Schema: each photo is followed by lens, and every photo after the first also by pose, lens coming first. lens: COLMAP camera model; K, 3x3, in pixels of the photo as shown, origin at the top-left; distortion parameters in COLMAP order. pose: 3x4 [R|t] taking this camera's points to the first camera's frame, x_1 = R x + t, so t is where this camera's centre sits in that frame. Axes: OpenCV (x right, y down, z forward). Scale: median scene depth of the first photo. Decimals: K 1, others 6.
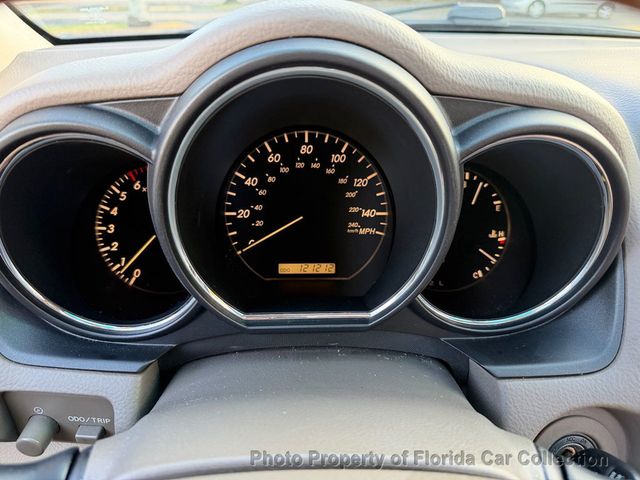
lens RADIAL K [[451.8, 0, 316.5], [0, 451.8, 241.2], [0, 0, 1]] dist [0.063144, -0.120992]
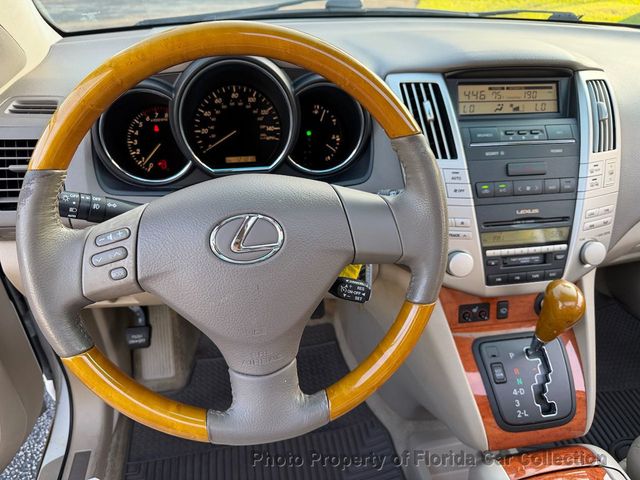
lens RADIAL K [[460.6, 0, 318.9], [0, 460.6, 246.1], [0, 0, 1]] dist [-0.003224, -0.019631]
pose [[0.988859, -0.080309, 0.125333, 0.035302], [0.069303, 0.993542, 0.089835, 0.286529], [-0.131739, -0.080149, 0.988039, -1.051962]]
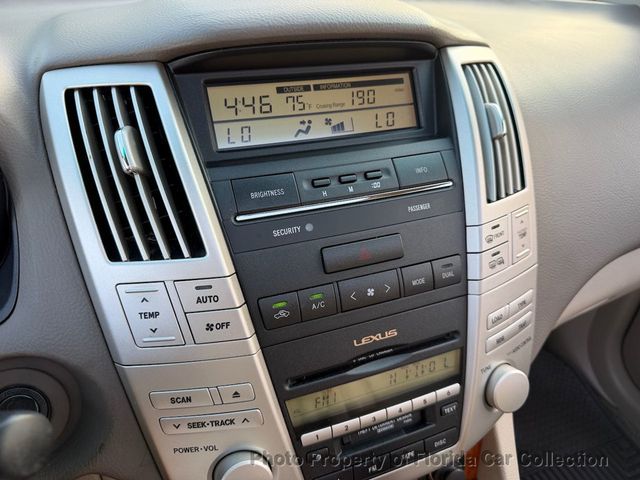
lens RADIAL K [[451.2, 0, 320.0], [0, 451.2, 240.0], [0, 0, 1]] dist [0.172489, -0.446223]
pose [[0.937067, -0.183568, 0.296998, 0.759692], [0.159054, 0.981679, 0.104918, 0.076195], [-0.310816, -0.051076, 0.949097, -0.148858]]
